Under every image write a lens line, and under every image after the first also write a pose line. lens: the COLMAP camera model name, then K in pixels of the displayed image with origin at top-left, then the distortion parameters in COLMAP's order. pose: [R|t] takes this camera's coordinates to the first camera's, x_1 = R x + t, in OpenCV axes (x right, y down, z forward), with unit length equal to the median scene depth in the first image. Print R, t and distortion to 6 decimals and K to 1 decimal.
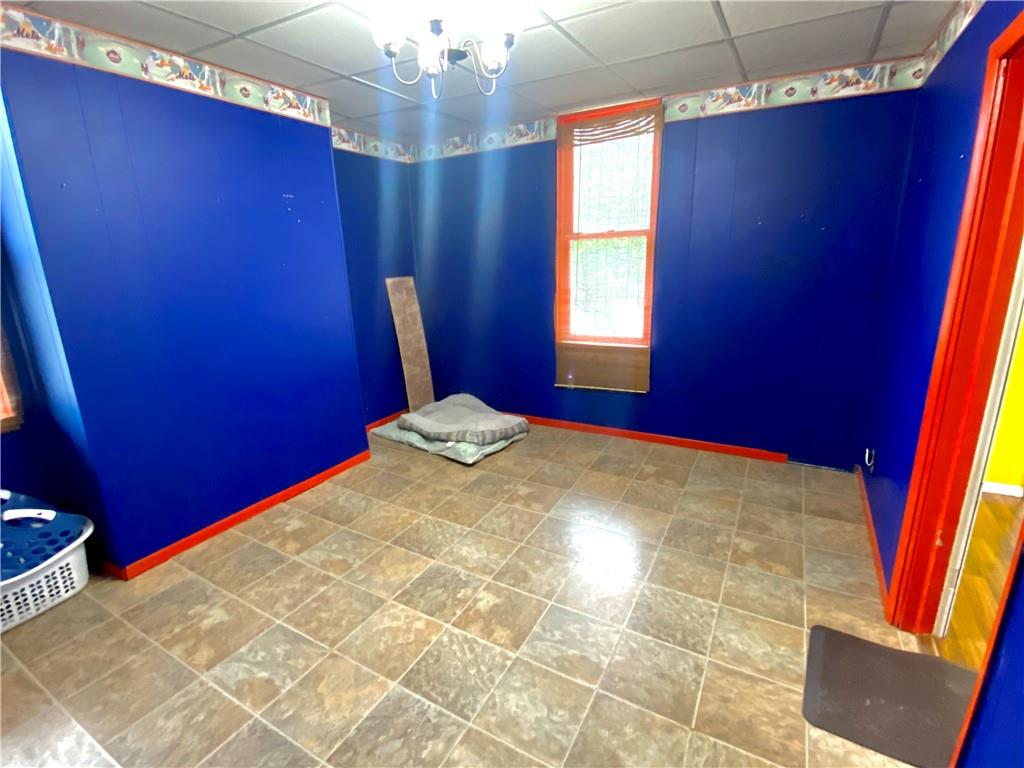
lens RADIAL K [[485.7, 0, 512.0], [0, 485.7, 384.0], [0, 0, 1]] dist [0.052951, -0.034760]
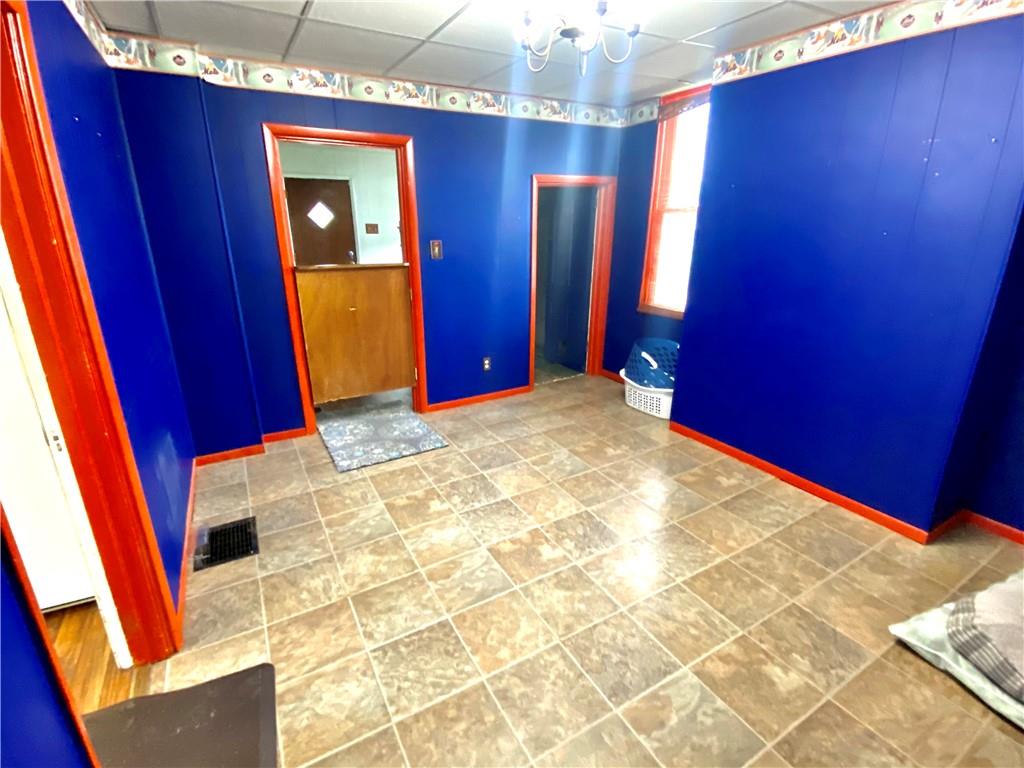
lens RADIAL K [[485.7, 0, 512.0], [0, 485.7, 384.0], [0, 0, 1]] dist [0.052951, -0.034760]
pose [[-0.511851, 0.295677, -0.806587, 0.779921], [-0.213545, 0.865642, 0.452839, -0.365895], [0.832110, 0.404029, -0.379939, 1.231630]]
